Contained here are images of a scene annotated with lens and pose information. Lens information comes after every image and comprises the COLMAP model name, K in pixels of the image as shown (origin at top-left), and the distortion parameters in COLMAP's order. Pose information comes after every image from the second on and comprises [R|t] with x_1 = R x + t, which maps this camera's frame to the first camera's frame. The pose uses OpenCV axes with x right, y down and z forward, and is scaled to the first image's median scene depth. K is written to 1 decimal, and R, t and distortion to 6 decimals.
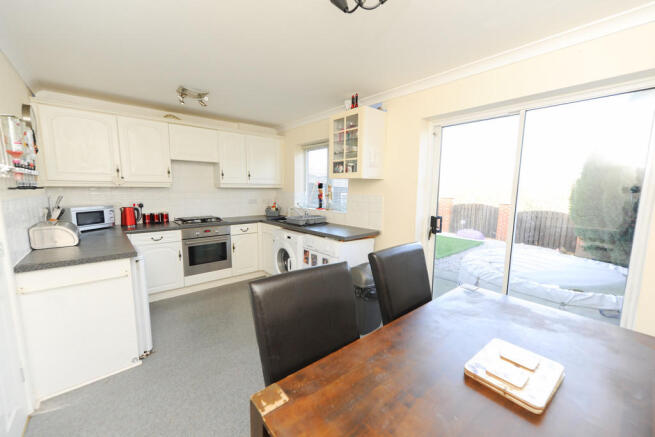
lens RADIAL K [[260.2, 0, 329.6], [0, 260.2, 221.4], [0, 0, 1]] dist [-0.000459, -0.000622]
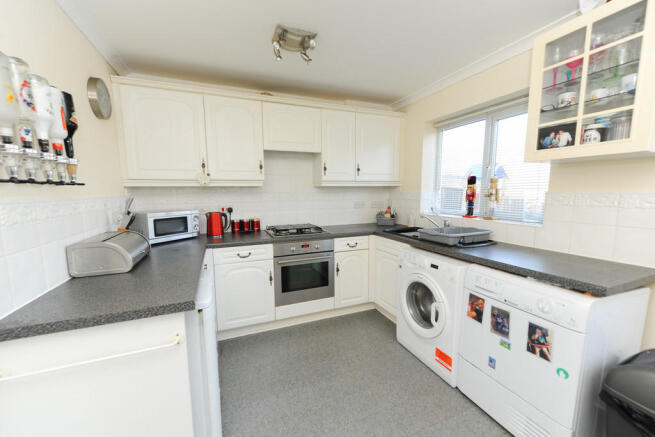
lens RADIAL K [[260.2, 0, 326.0], [0, 260.2, 220.5], [0, 0, 1]] dist [-0.000459, -0.000622]
pose [[0.946480, 0.019536, -0.322169, -0.187697], [-0.024953, 0.999608, -0.012692, -0.026594], [0.321795, 0.020052, 0.946597, 0.339701]]
